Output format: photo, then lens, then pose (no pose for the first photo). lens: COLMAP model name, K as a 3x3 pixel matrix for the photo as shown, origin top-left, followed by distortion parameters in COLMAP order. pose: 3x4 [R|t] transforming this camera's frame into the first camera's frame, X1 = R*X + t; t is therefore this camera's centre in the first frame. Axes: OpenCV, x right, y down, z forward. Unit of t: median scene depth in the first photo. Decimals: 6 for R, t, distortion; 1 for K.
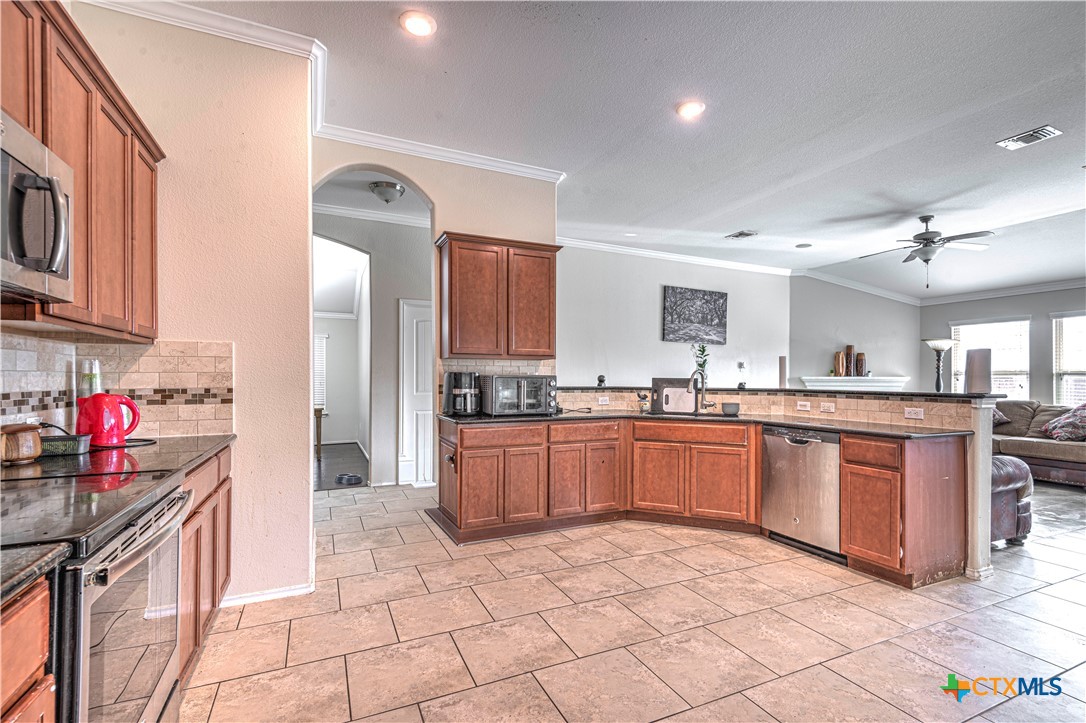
lens RADIAL K [[479.2, 0, 542.2], [0, 479.2, 375.9], [0, 0, 1]] dist [0.024181, -0.012517]
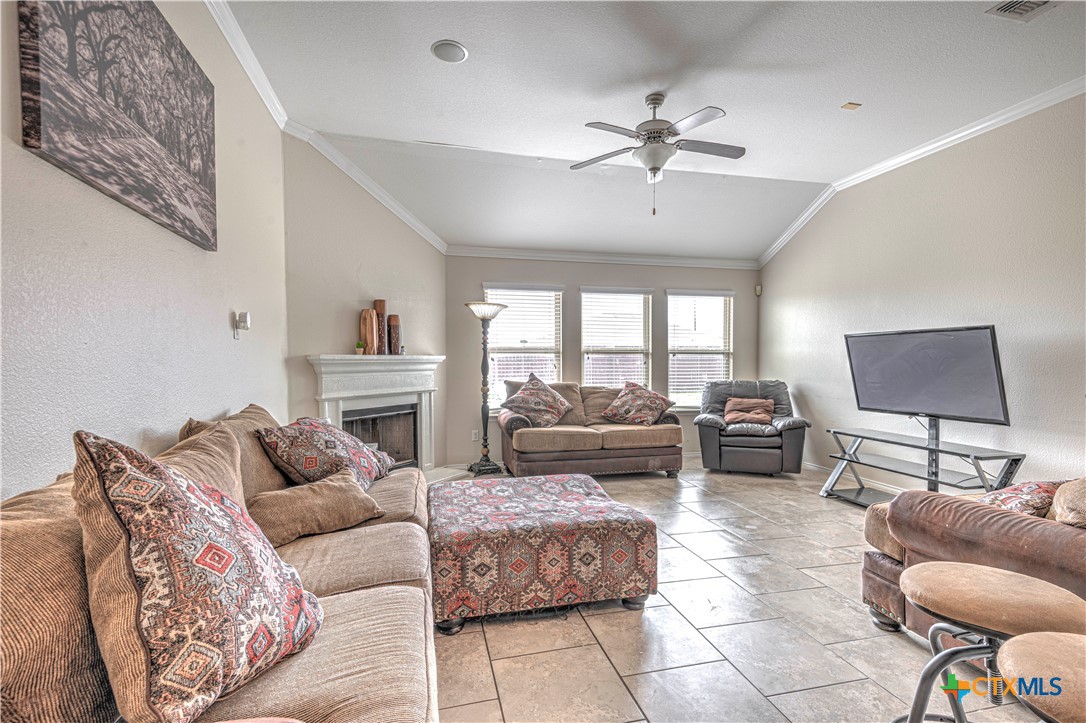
lens RADIAL K [[506.1, 0, 558.8], [0, 506.1, 383.1], [0, 0, 1]] dist [0.002252, 0.000097]
pose [[0.167189, -0.048416, 0.984735, 0.091963], [-0.000431, 0.998790, 0.049181, 0.005586], [-0.985925, -0.008647, 0.166966, 0.762244]]
